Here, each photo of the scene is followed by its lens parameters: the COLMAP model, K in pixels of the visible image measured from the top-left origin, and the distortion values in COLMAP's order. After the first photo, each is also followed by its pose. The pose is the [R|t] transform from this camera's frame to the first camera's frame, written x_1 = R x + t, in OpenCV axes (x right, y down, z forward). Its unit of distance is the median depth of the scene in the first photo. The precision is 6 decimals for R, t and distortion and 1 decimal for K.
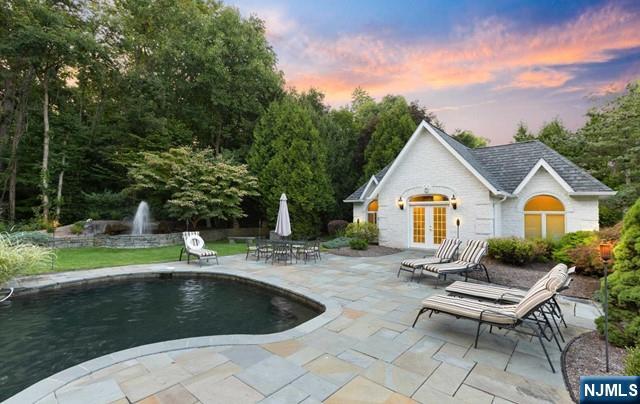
lens RADIAL K [[287.1, 0, 320.4], [0, 287.1, 210.4], [0, 0, 1]] dist [0.000313, 0.000020]
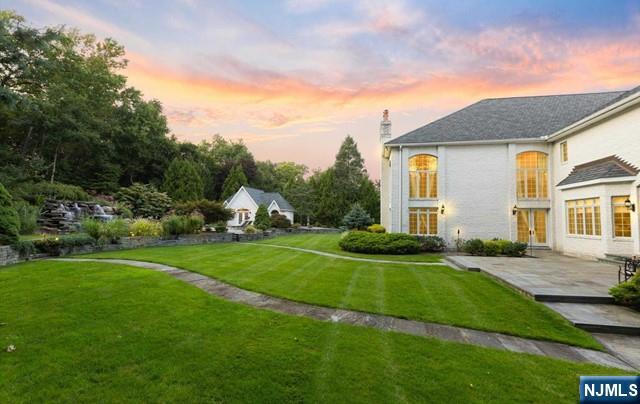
lens RADIAL K [[287.1, 0, 320.4], [0, 287.1, 210.4], [0, 0, 1]] dist [0.000313, 0.000020]
pose [[0.875837, 0.016808, 0.482314, -0.260241], [-0.009229, 0.999794, -0.018083, 0.006280], [-0.482518, 0.011387, 0.875812, -1.366480]]
